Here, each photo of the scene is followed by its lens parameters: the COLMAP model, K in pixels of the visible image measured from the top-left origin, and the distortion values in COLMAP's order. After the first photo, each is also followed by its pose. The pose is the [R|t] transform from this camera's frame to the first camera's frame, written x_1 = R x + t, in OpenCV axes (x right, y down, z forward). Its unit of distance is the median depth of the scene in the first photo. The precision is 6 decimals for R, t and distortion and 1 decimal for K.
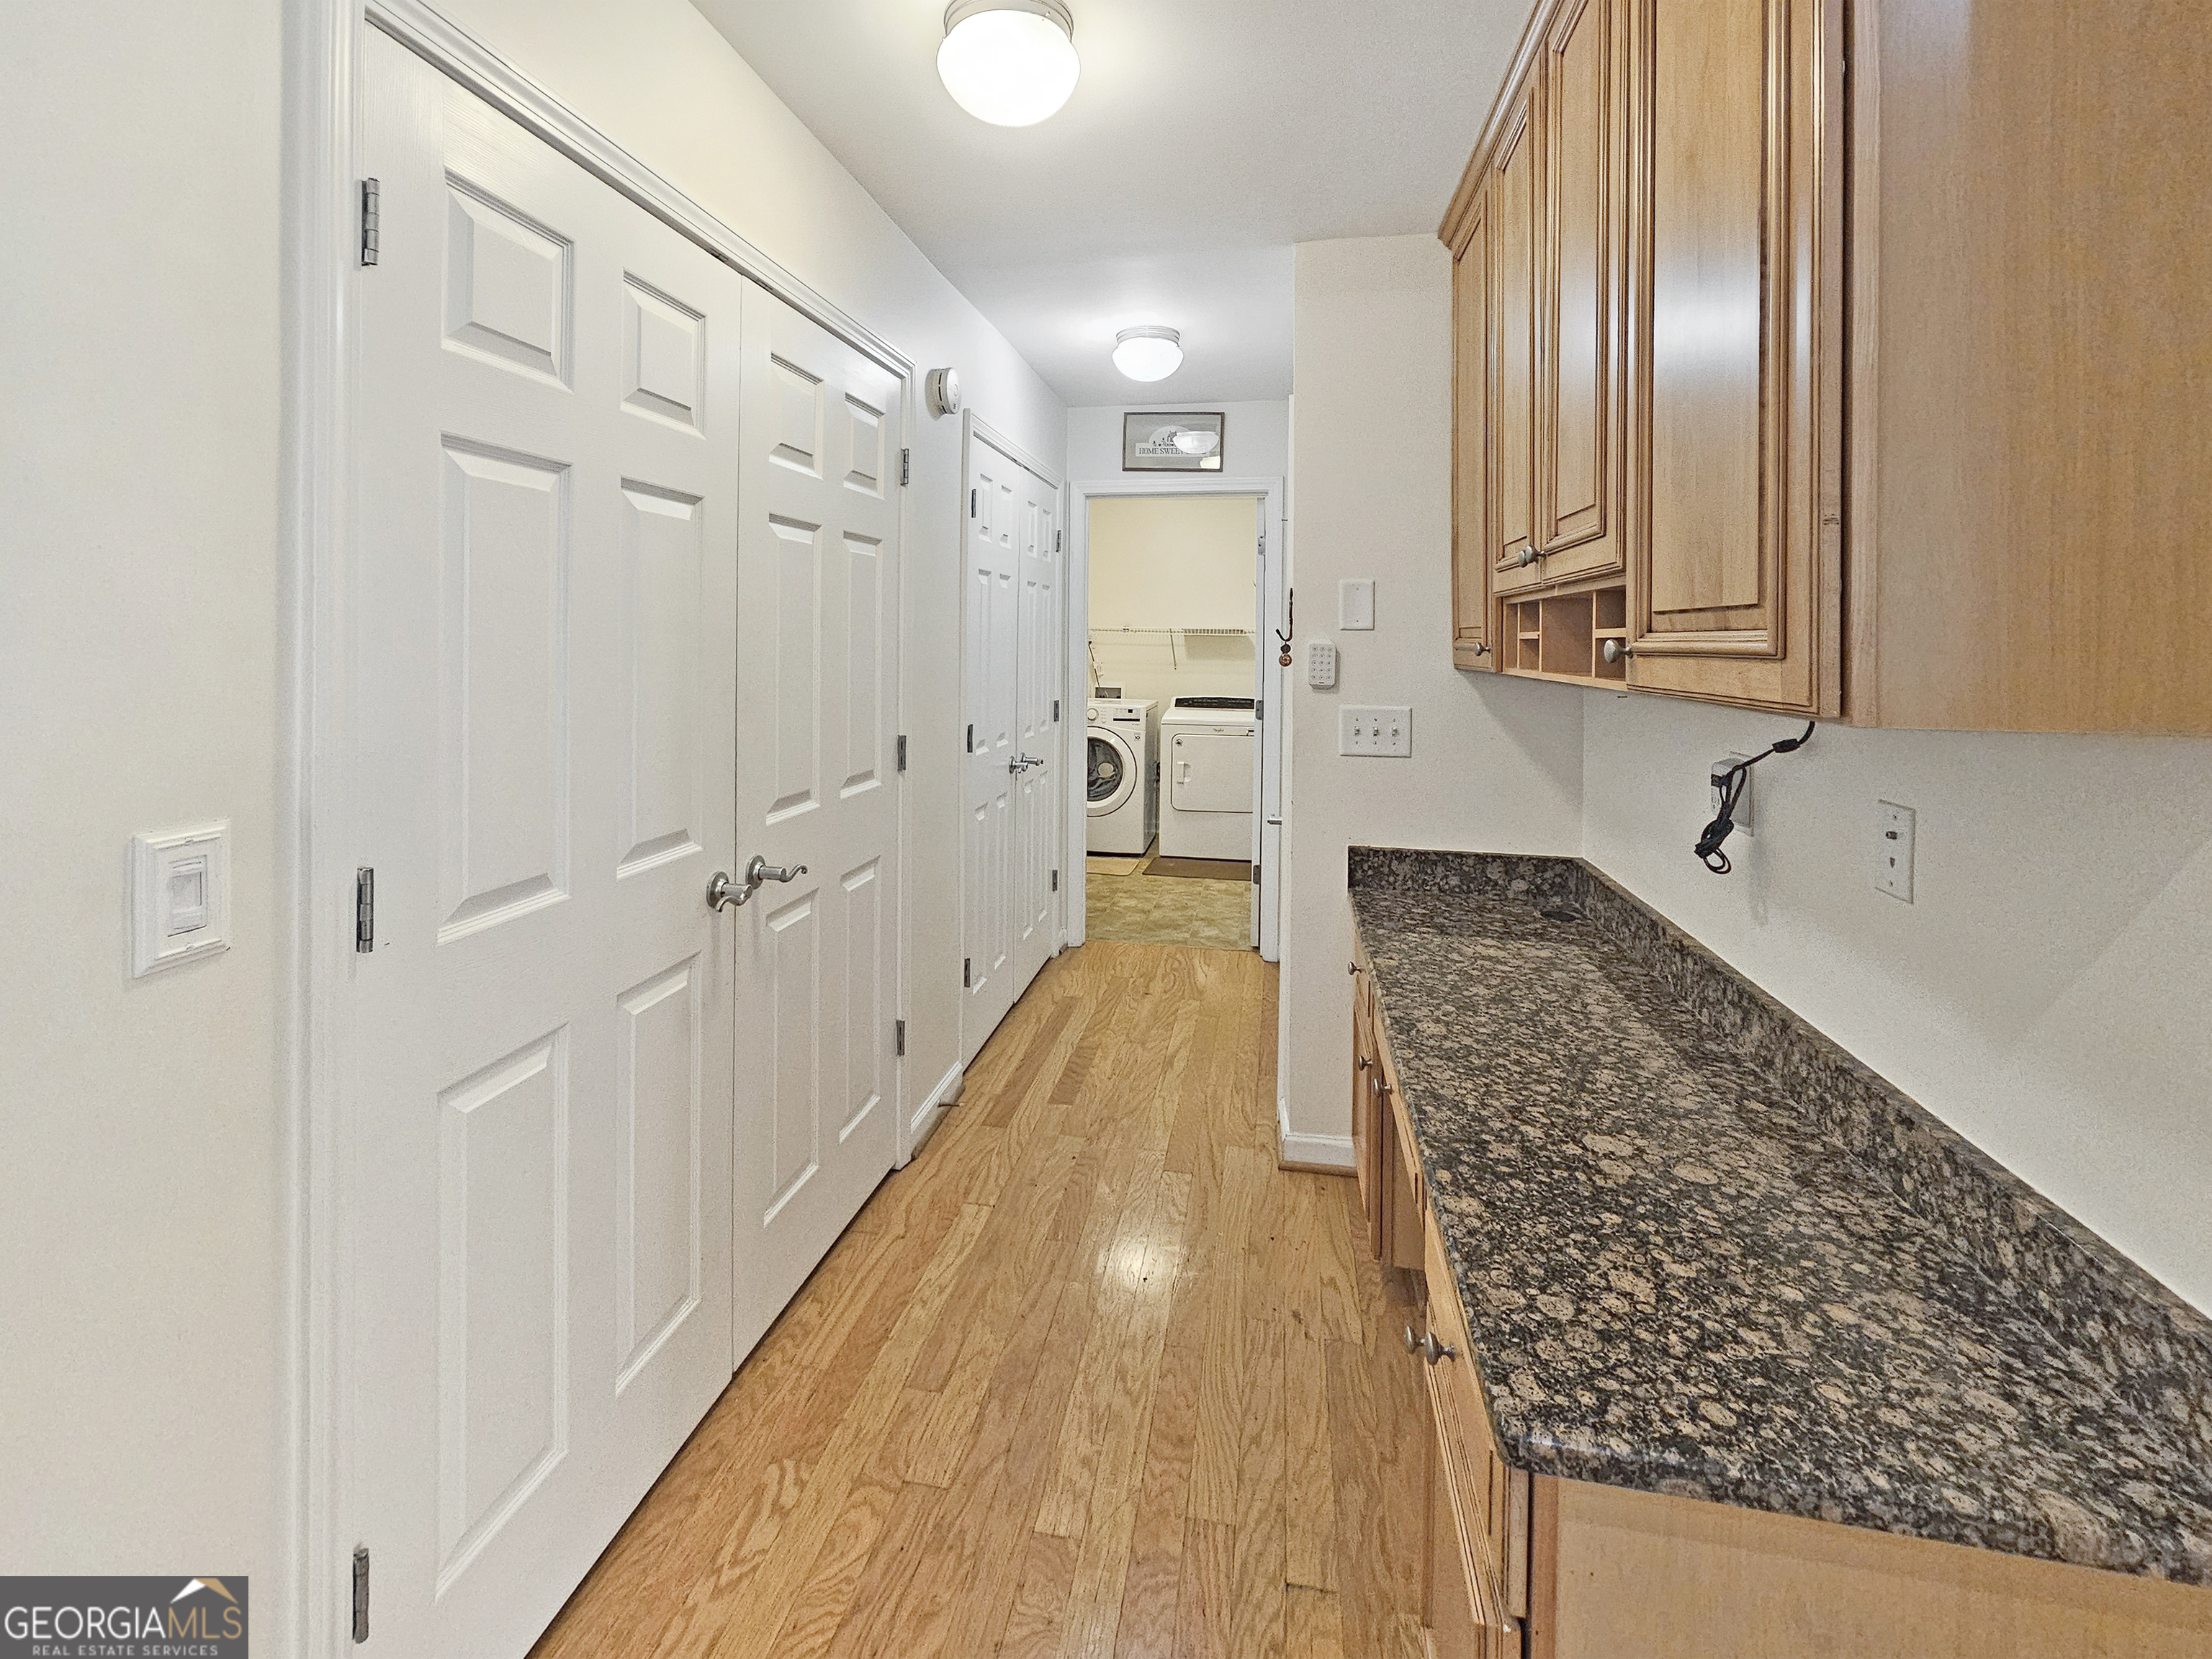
lens RADIAL K [[943.0, 0, 1083.9], [0, 943.0, 823.8], [0, 0, 1]] dist [-0.001737, 0.000128]
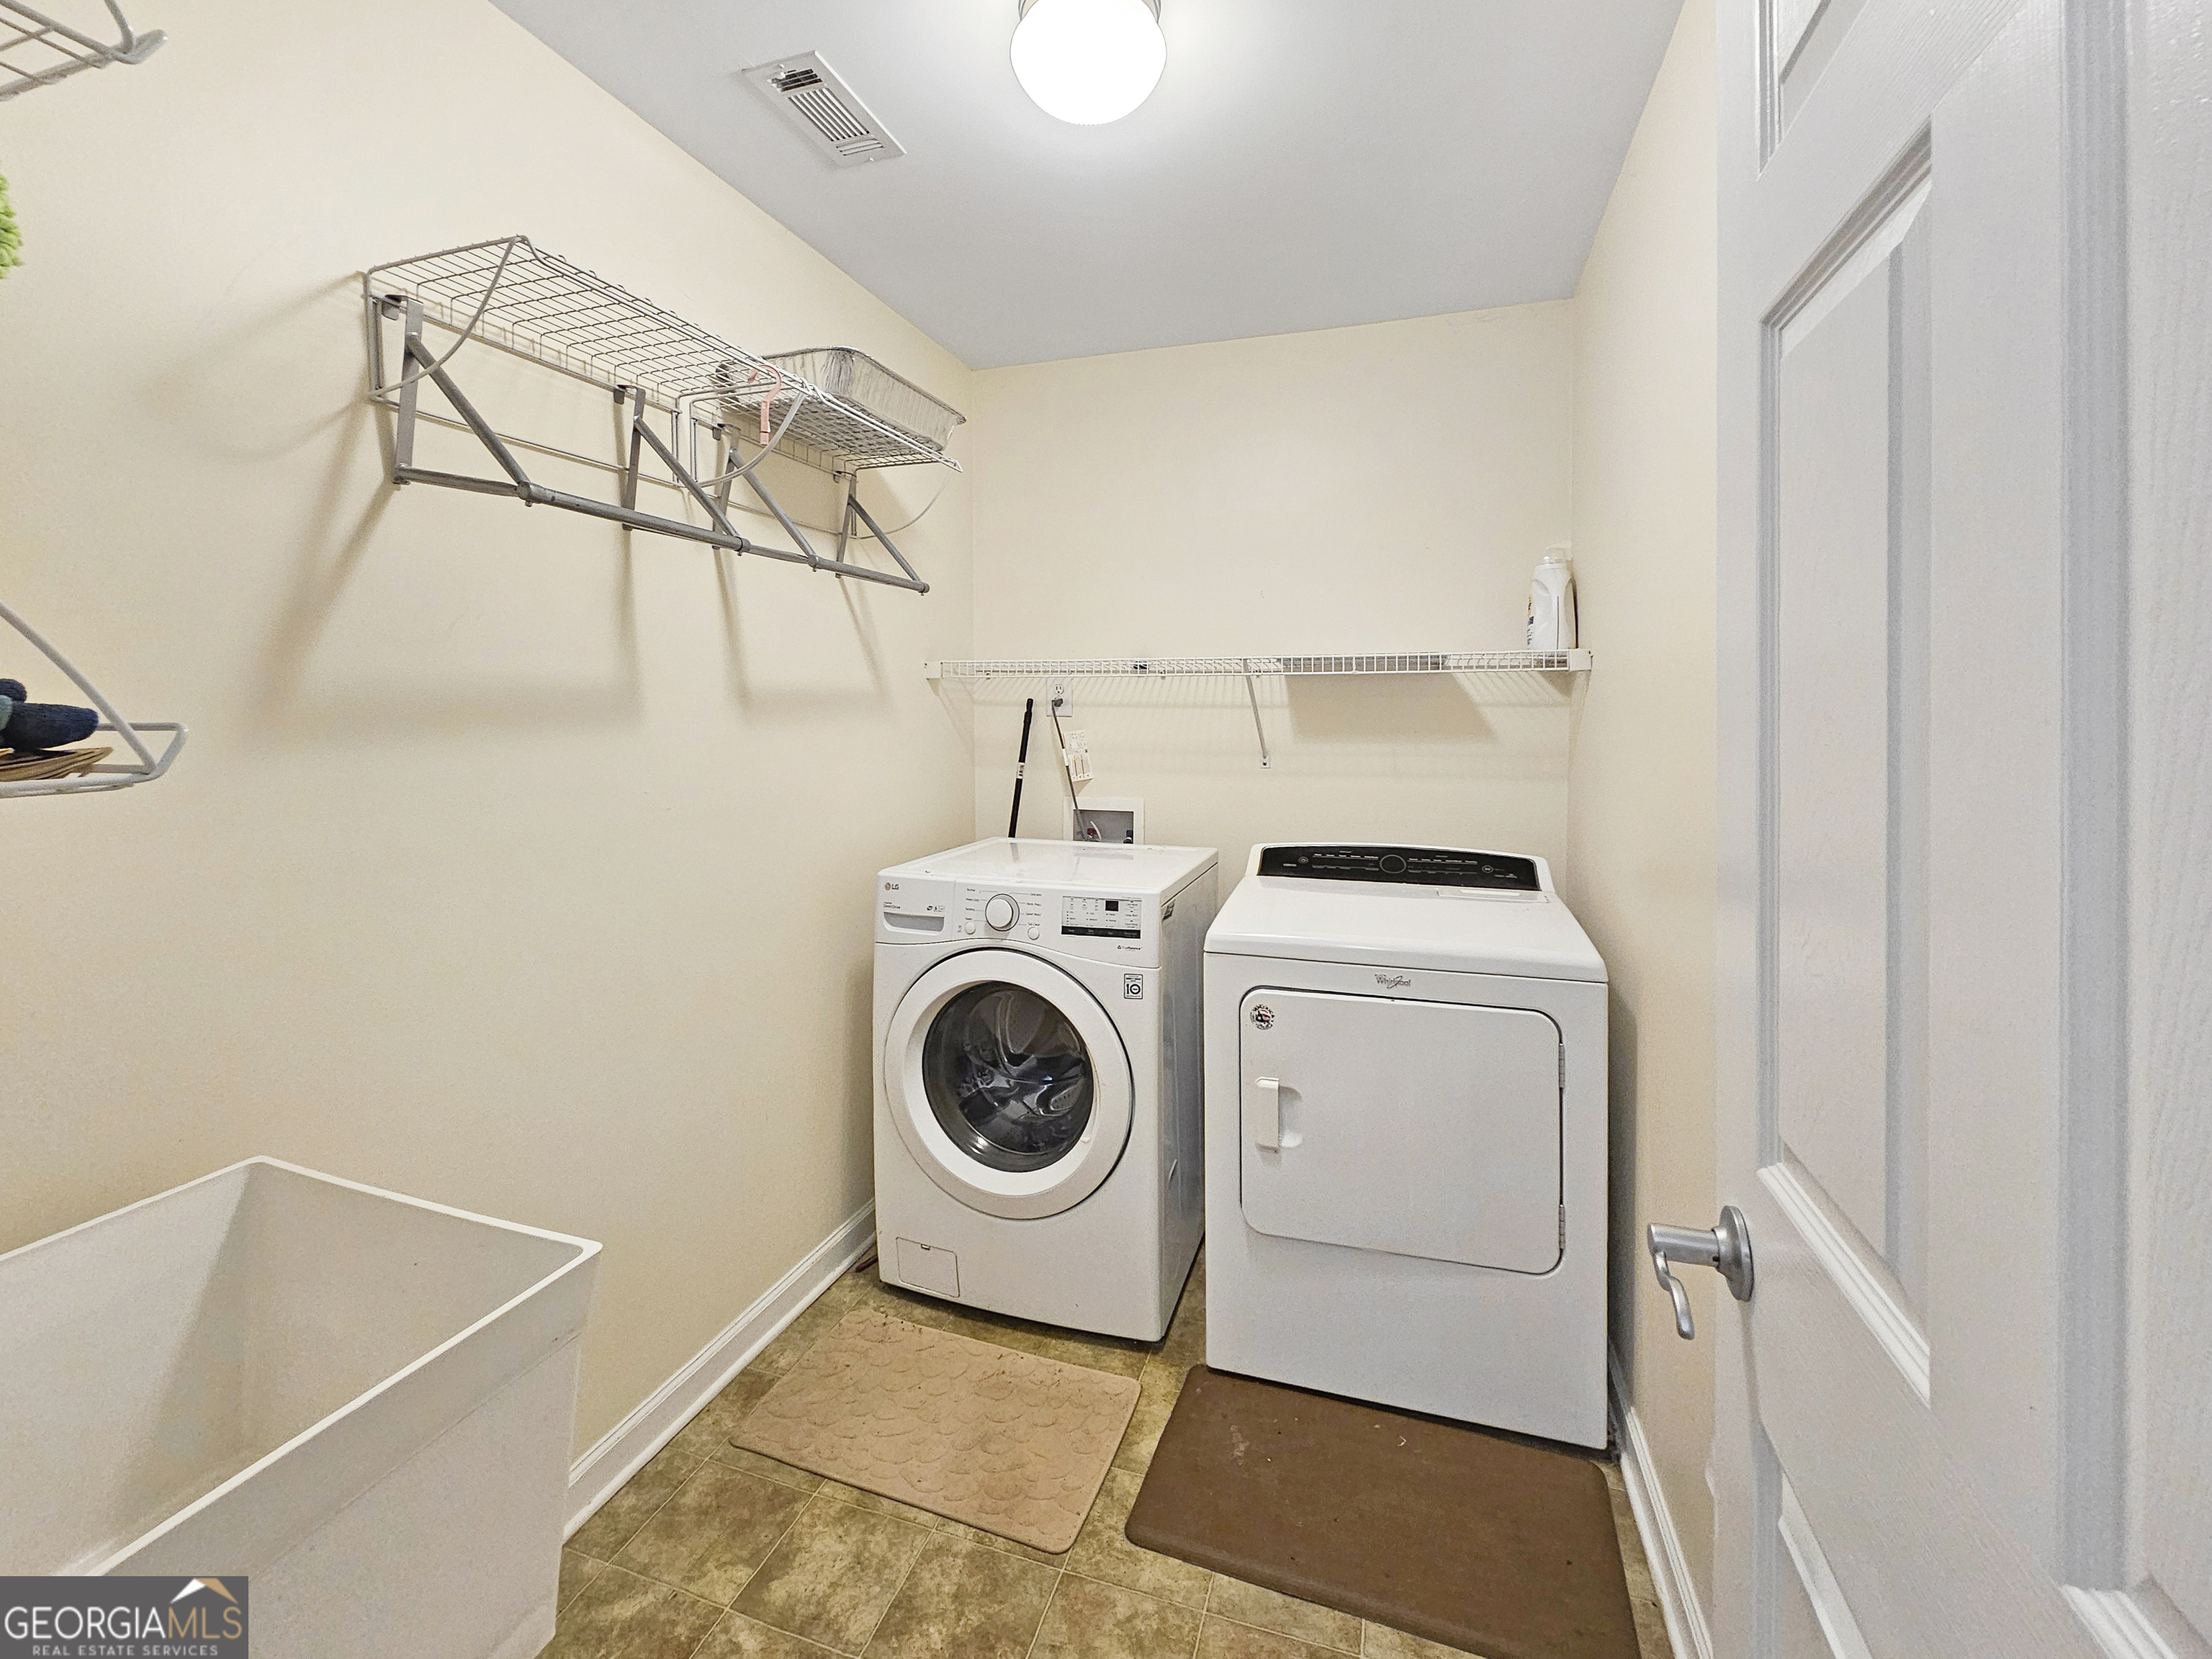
lens RADIAL K [[943.0, 0, 1083.9], [0, 943.0, 823.8], [0, 0, 1]] dist [-0.001737, 0.000128]
pose [[0.991697, -0.006727, -0.128421, 0.081338], [-0.003265, 0.996992, -0.077436, -0.121976], [0.128555, 0.077212, 0.988692, 0.669940]]
